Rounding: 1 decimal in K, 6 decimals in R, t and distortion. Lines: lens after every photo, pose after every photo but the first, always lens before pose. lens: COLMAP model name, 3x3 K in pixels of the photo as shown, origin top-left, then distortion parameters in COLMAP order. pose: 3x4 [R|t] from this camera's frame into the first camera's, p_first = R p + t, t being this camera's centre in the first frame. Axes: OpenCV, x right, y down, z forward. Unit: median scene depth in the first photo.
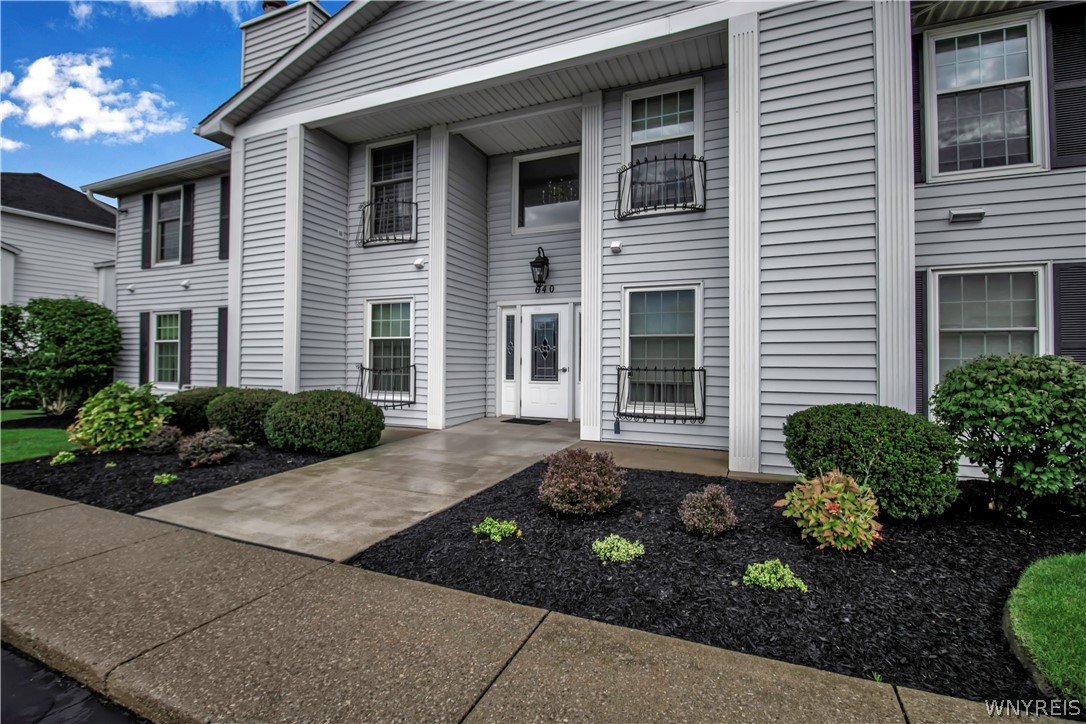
lens RADIAL K [[518.3, 0, 498.1], [0, 518.3, 361.8], [0, 0, 1]] dist [0.002293, -0.012707]
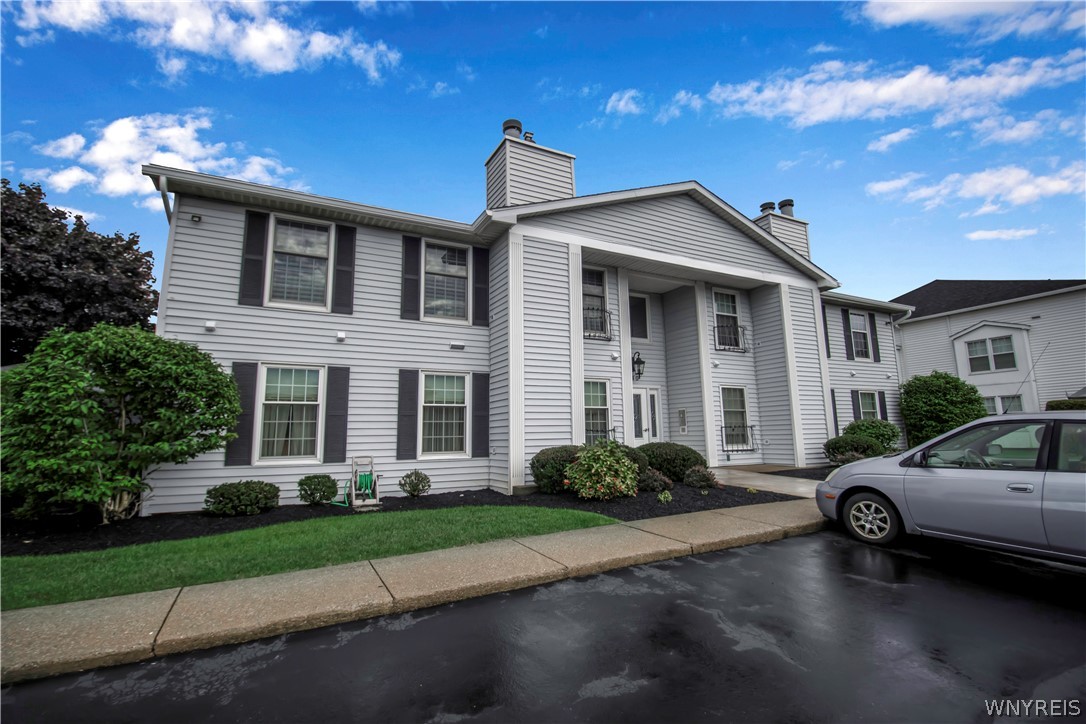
lens RADIAL K [[501.5, 0, 541.8], [0, 501.5, 356.6], [0, 0, 1]] dist [0.000465, -0.010697]
pose [[0.615389, 0.104773, 0.781229, -1.334615], [0.017083, 0.989121, -0.146110, 0.012086], [-0.788038, 0.103260, 0.606904, 0.303433]]
